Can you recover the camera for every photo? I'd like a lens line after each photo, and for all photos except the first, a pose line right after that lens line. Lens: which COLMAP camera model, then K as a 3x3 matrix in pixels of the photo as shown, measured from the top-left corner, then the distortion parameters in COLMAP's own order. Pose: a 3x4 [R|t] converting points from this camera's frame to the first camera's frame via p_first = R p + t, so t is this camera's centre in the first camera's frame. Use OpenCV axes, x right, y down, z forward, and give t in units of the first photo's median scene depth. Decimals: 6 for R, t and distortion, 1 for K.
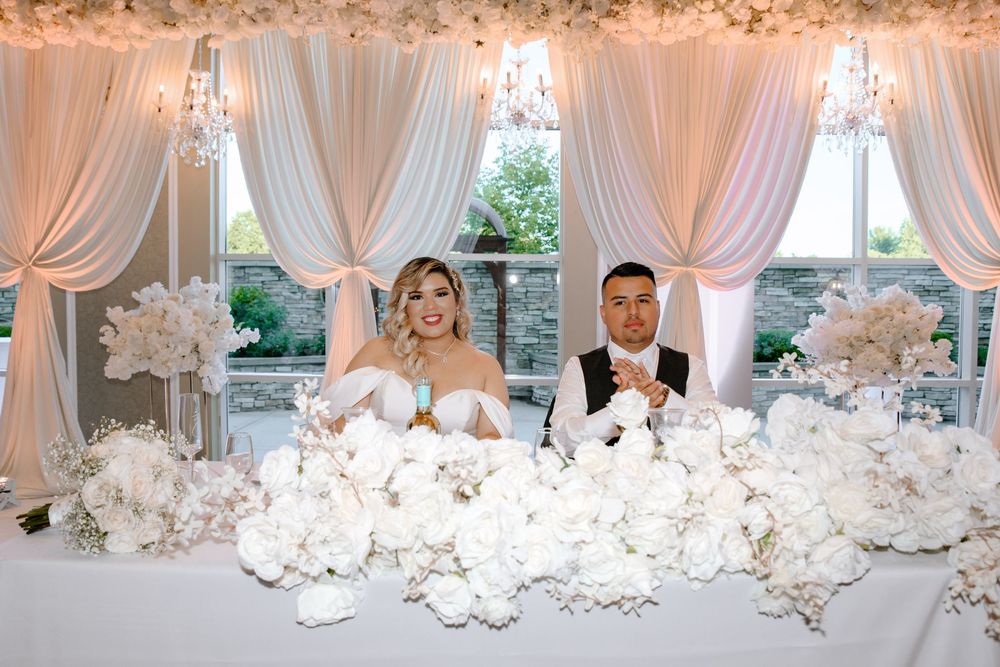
lens RADIAL K [[727.3, 0, 502.0], [0, 727.3, 329.9], [0, 0, 1]] dist [-0.126393, 0.082954]
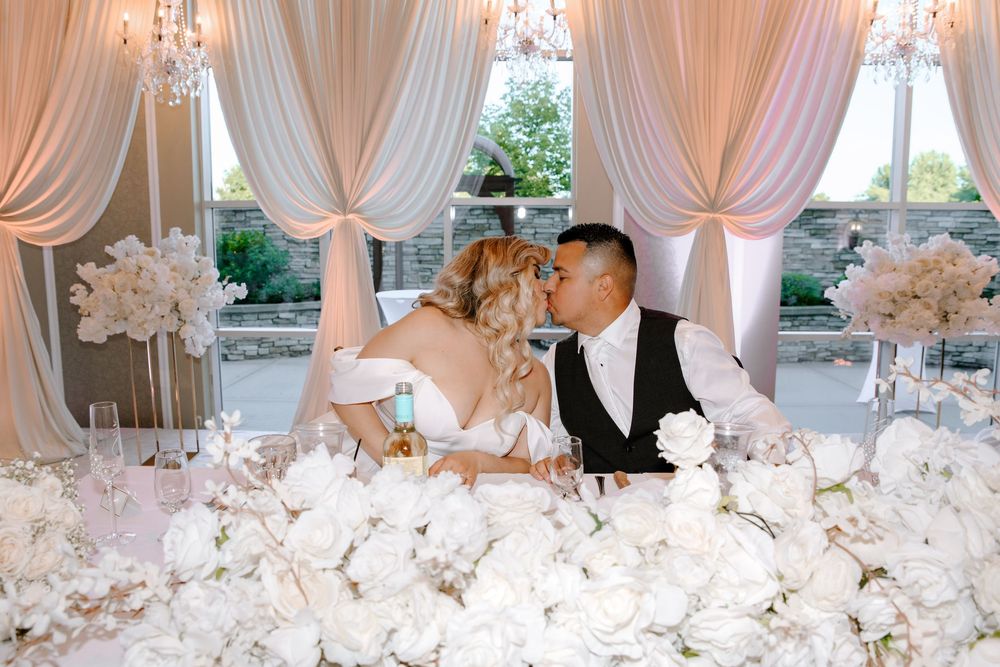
lens RADIAL K [[712.4, 0, 500.0], [0, 712.4, 333.5], [0, 0, 1]] dist [-0.133775, 0.088594]
pose [[0.999884, -0.003815, -0.014747, 0.000884], [0.005177, 0.995613, 0.093425, -0.020911], [0.014326, -0.093491, 0.995517, 0.106657]]
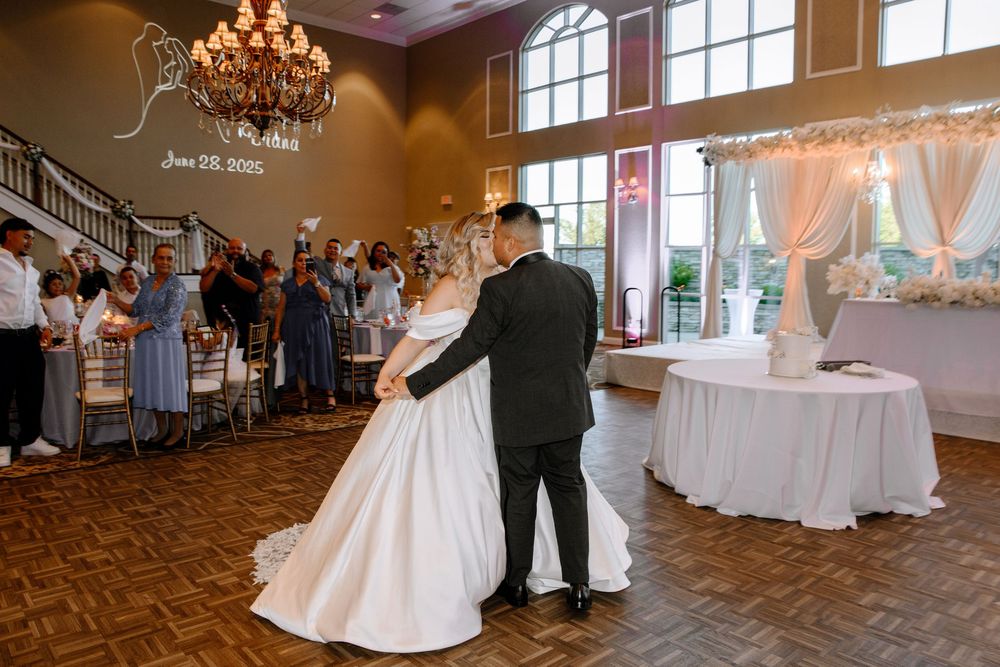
lens RADIAL K [[712.4, 0, 500.0], [0, 712.4, 333.5], [0, 0, 1]] dist [-0.133775, 0.088594]
pose [[0.711241, 0.061270, -0.700273, 0.301825], [-0.034301, 0.998032, 0.052484, 0.111416], [0.702111, -0.013309, 0.711943, -1.424460]]
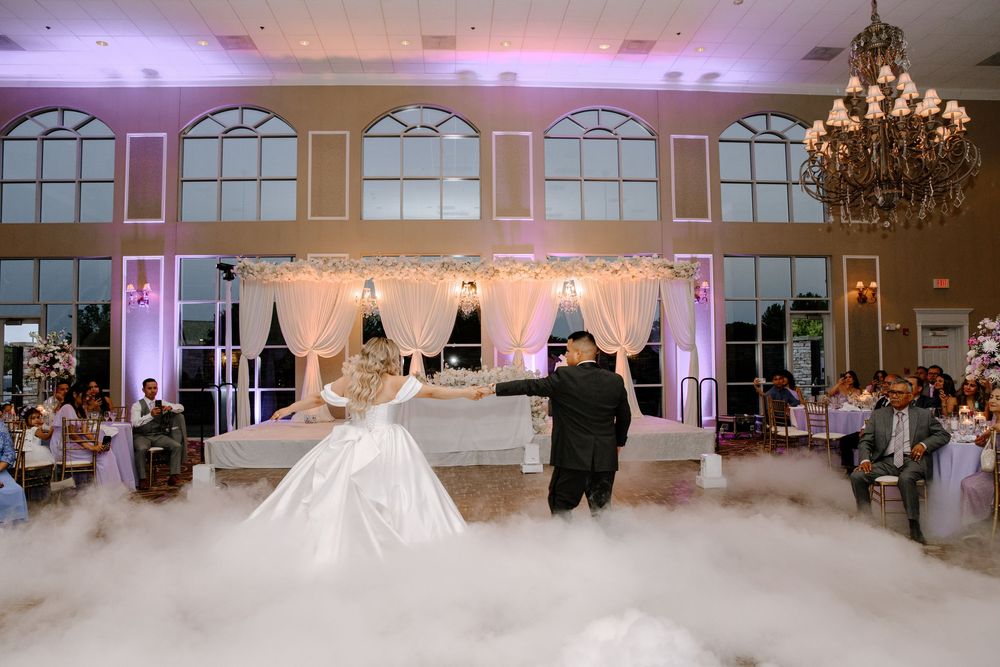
lens RADIAL K [[712.4, 0, 500.0], [0, 712.4, 333.5], [0, 0, 1]] dist [-0.133775, 0.088594]
pose [[0.992577, -0.012694, 0.120954, -0.225340], [0.023390, 0.995897, -0.087421, 0.132692], [-0.119348, 0.089602, 0.988801, -2.231113]]
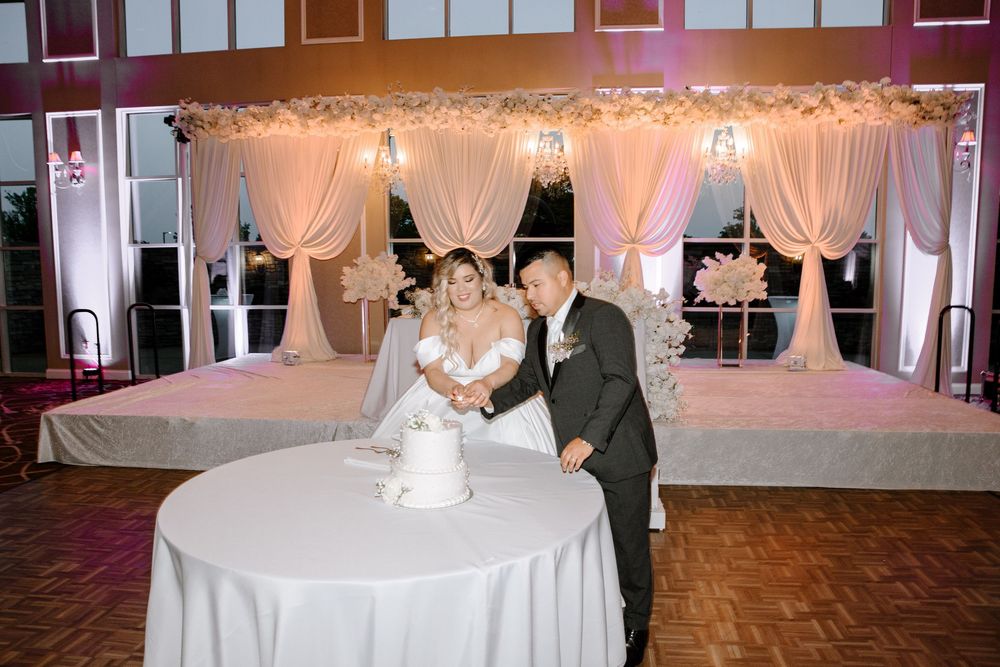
lens RADIAL K [[712.4, 0, 500.0], [0, 712.4, 333.5], [0, 0, 1]] dist [-0.133775, 0.088594]
pose [[0.998295, -0.003696, -0.058260, 0.003824], [0.006578, 0.998760, 0.049347, 0.057241], [0.058005, -0.049646, 0.997081, -0.949226]]
